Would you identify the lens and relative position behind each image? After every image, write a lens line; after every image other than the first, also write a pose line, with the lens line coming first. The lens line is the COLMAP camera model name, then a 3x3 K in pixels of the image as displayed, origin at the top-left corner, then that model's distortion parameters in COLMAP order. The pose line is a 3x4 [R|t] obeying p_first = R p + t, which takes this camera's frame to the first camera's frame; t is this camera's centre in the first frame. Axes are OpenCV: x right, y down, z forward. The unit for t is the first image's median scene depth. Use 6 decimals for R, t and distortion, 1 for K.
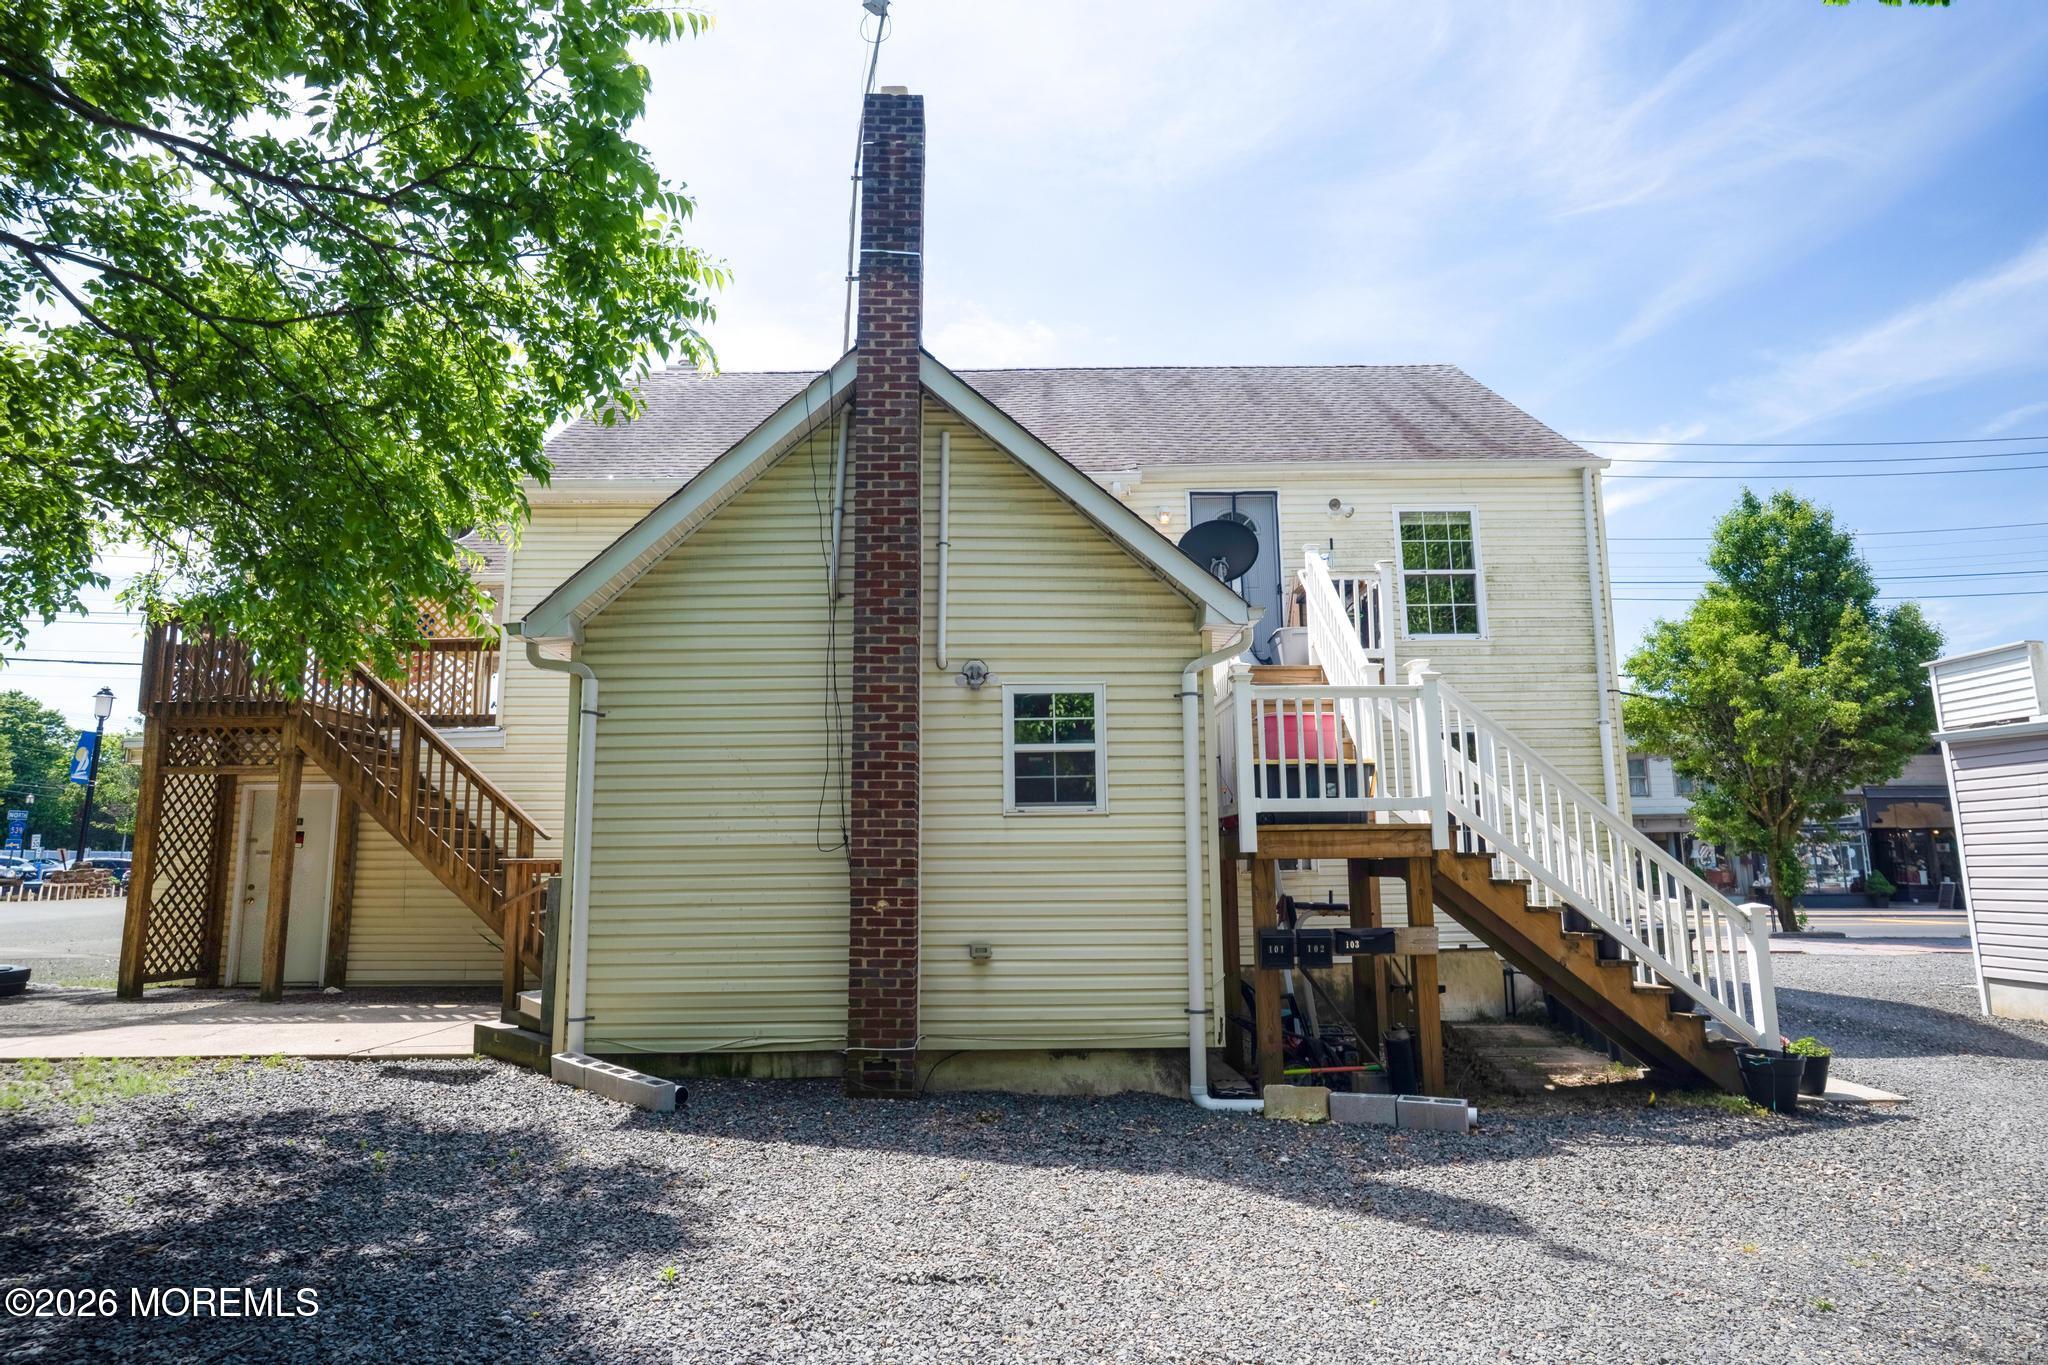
lens RADIAL K [[1193.1, 0, 1023.4], [0, 1193.1, 676.1], [0, 0, 1]] dist [-0.039157, 0.001428]
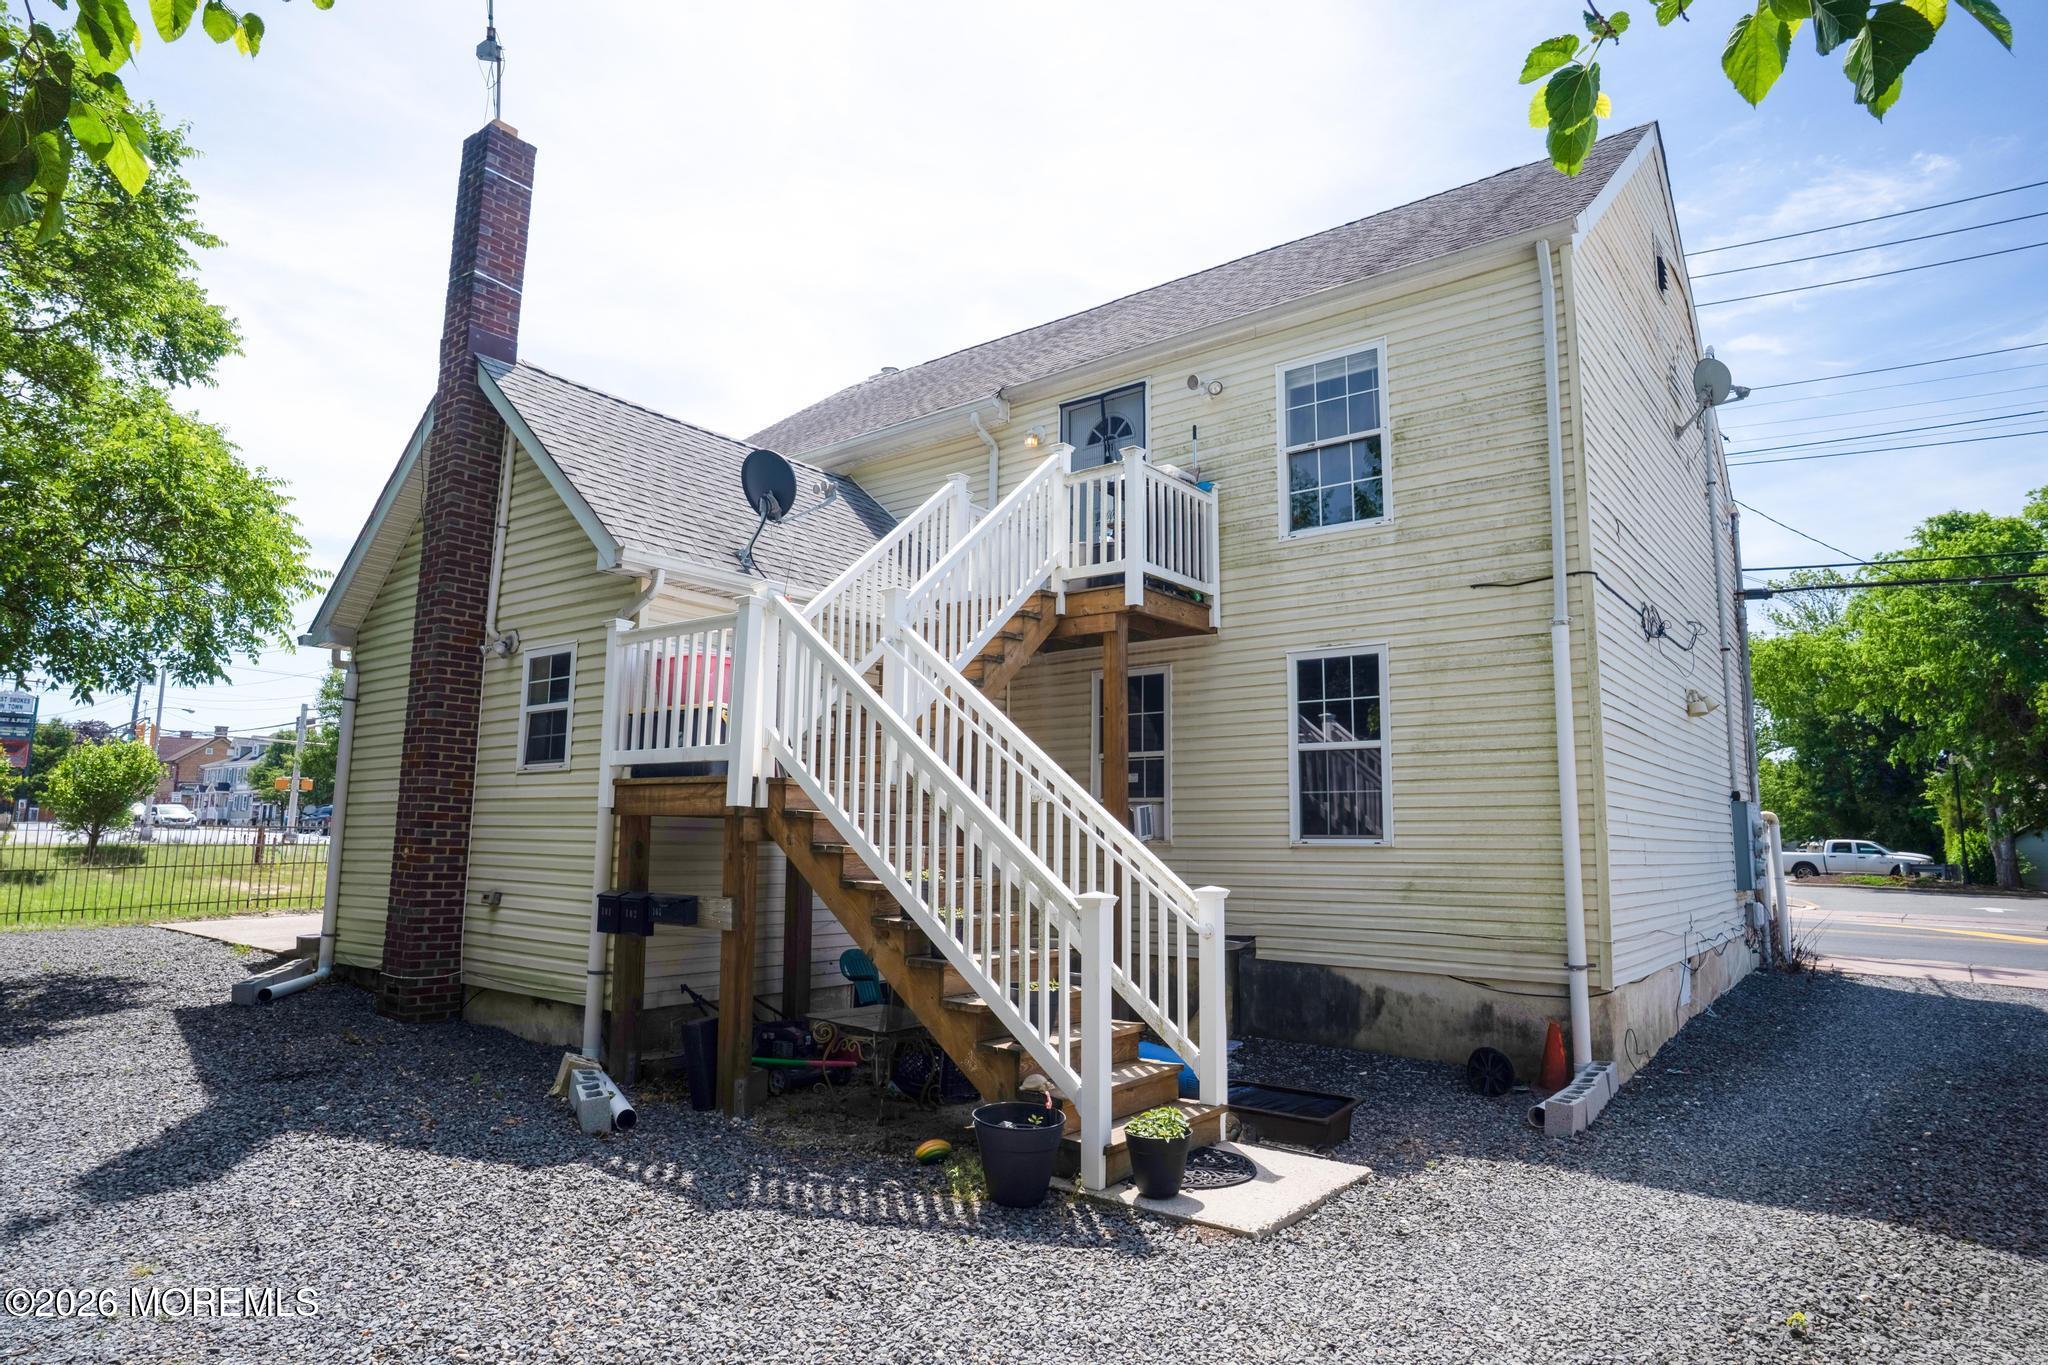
lens RADIAL K [[1193.1, 0, 1016.0], [0, 1193.1, 676.2], [0, 0, 1]] dist [-0.039157, 0.001428]
pose [[0.778241, -0.069474, -0.624111, 0.991242], [0.079639, 0.996756, -0.011649, 0.077532], [0.622896, -0.040638, 0.781249, 0.450819]]
